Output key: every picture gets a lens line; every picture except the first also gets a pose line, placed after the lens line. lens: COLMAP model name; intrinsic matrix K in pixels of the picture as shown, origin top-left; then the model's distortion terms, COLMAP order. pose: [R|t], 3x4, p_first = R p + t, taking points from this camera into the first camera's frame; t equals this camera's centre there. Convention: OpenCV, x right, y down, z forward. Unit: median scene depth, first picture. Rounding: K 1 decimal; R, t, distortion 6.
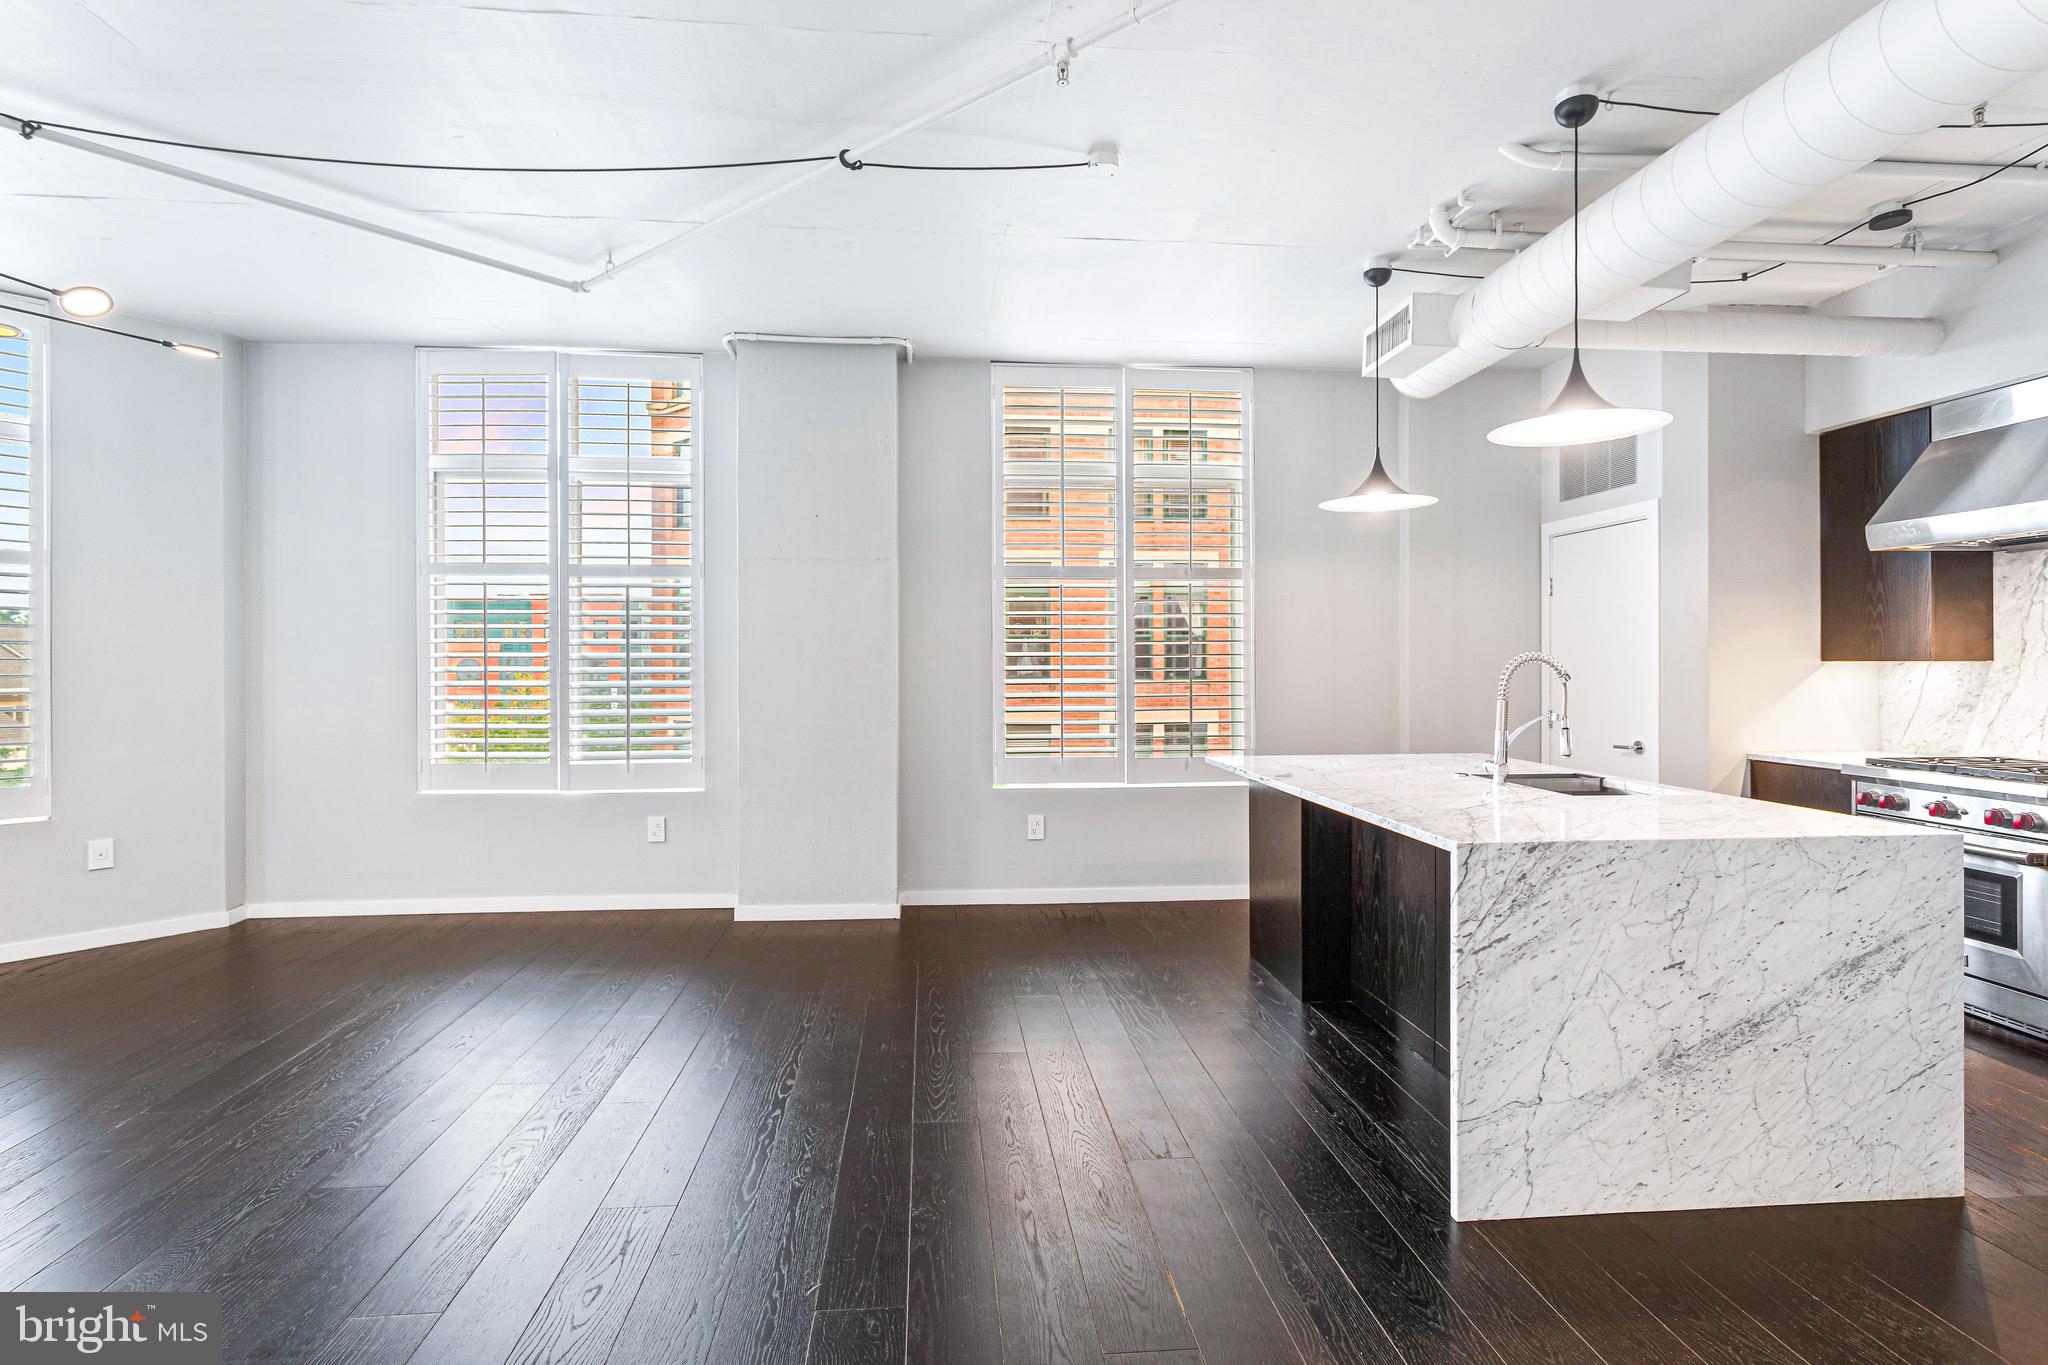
lens RADIAL K [[981.7, 0, 1006.8], [0, 981.7, 665.4], [0, 0, 1]] dist [-0.005342, 0.003764]
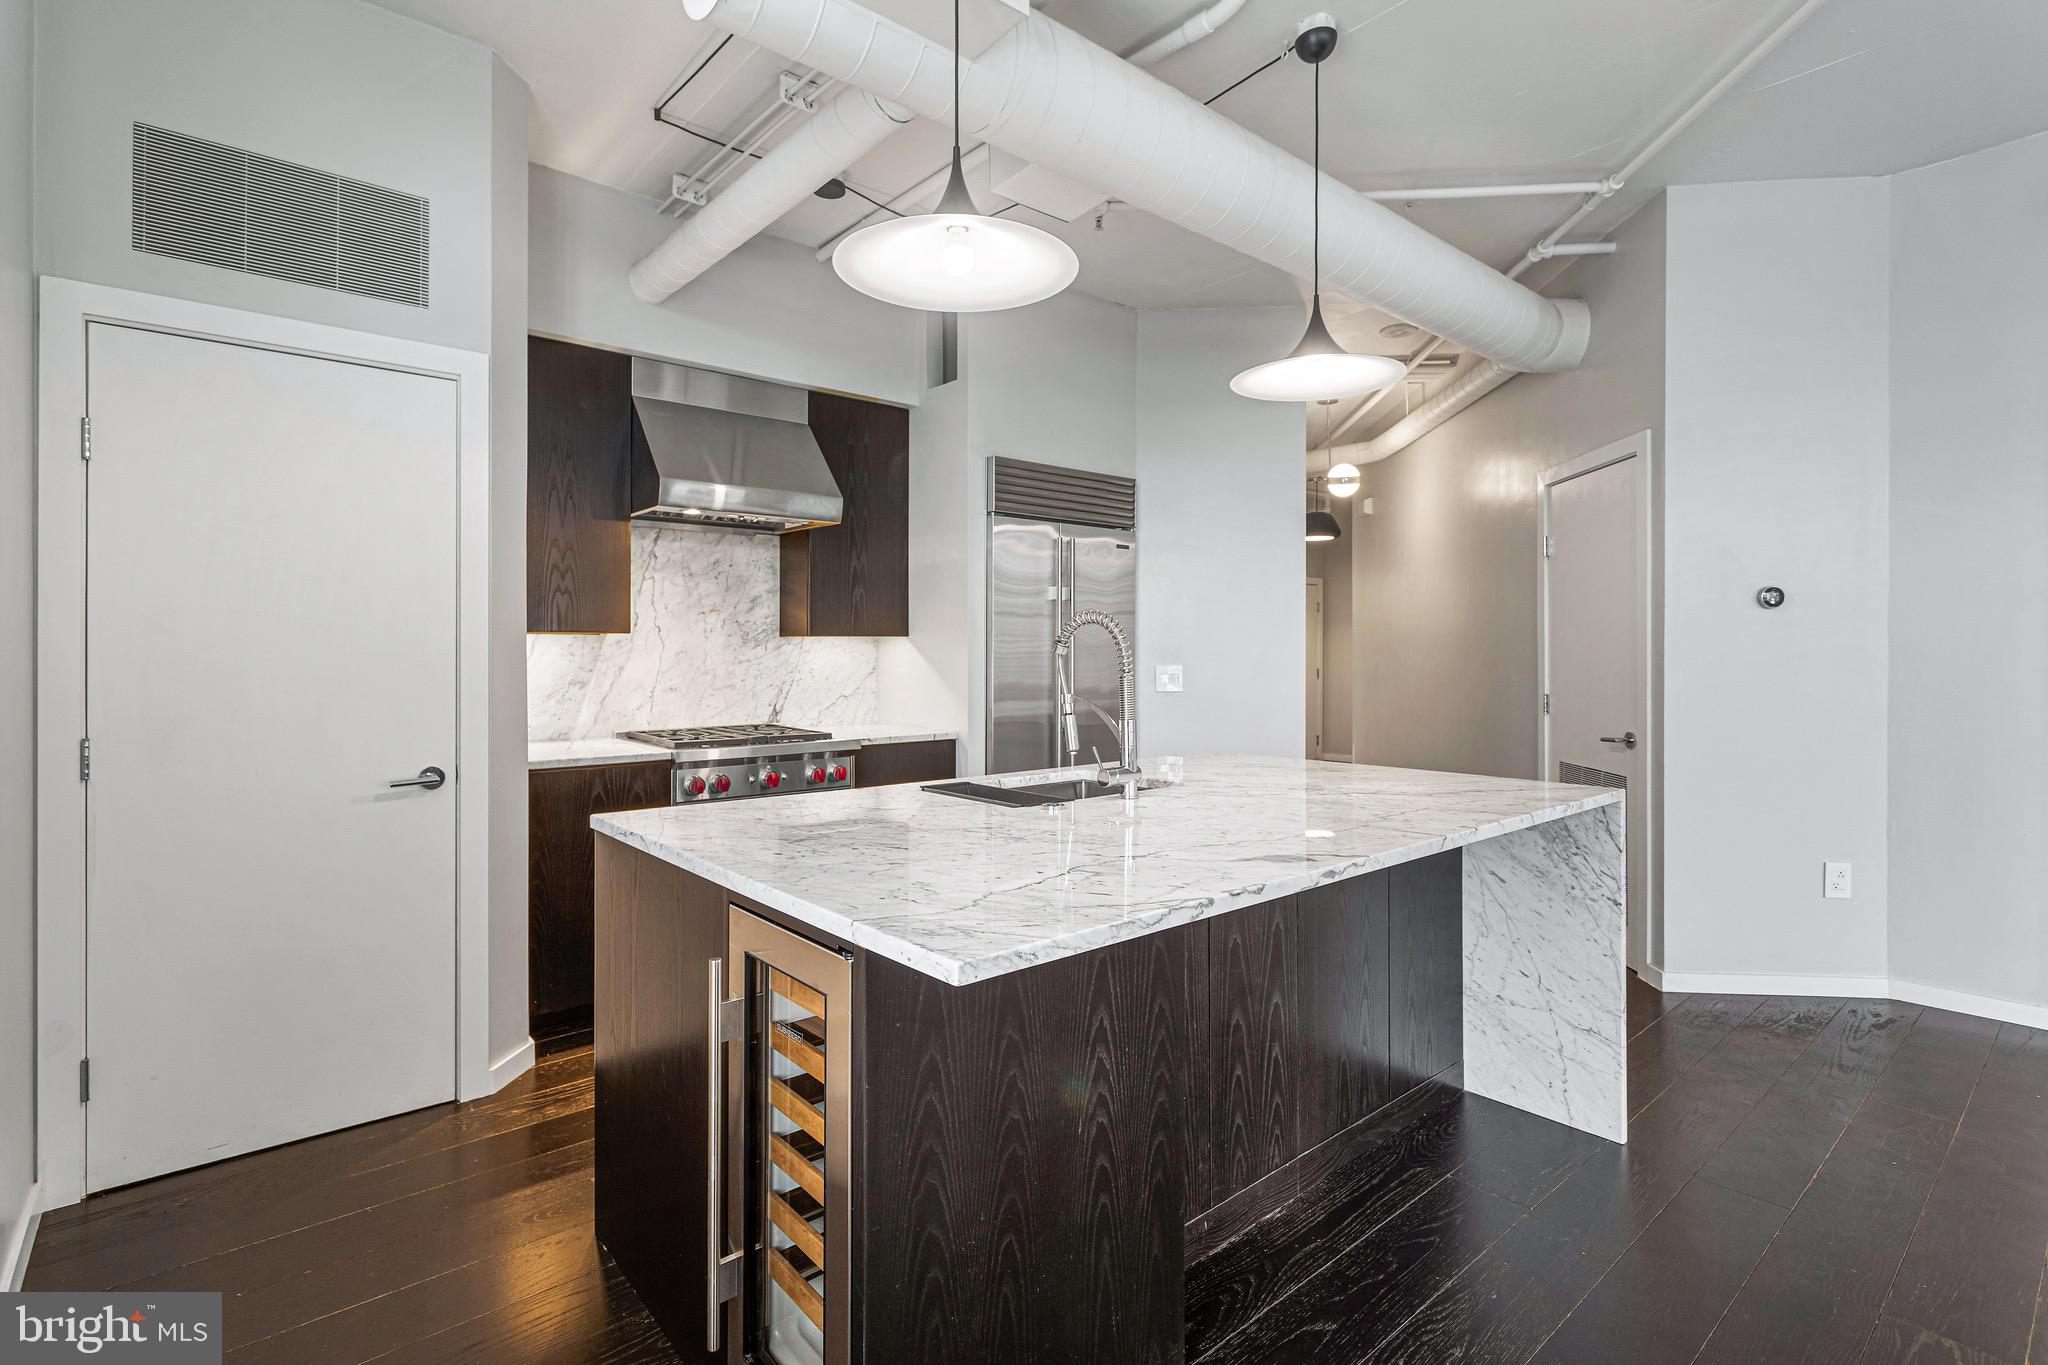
lens RADIAL K [[981.7, 0, 1010.4], [0, 981.7, 654.1], [0, 0, 1]] dist [-0.005342, 0.003764]
pose [[-0.589383, 0.001978, 0.807851, -0.007808], [0.005799, 0.999982, 0.001783, 0.015191], [-0.807833, 0.005735, -0.589384, 1.225595]]
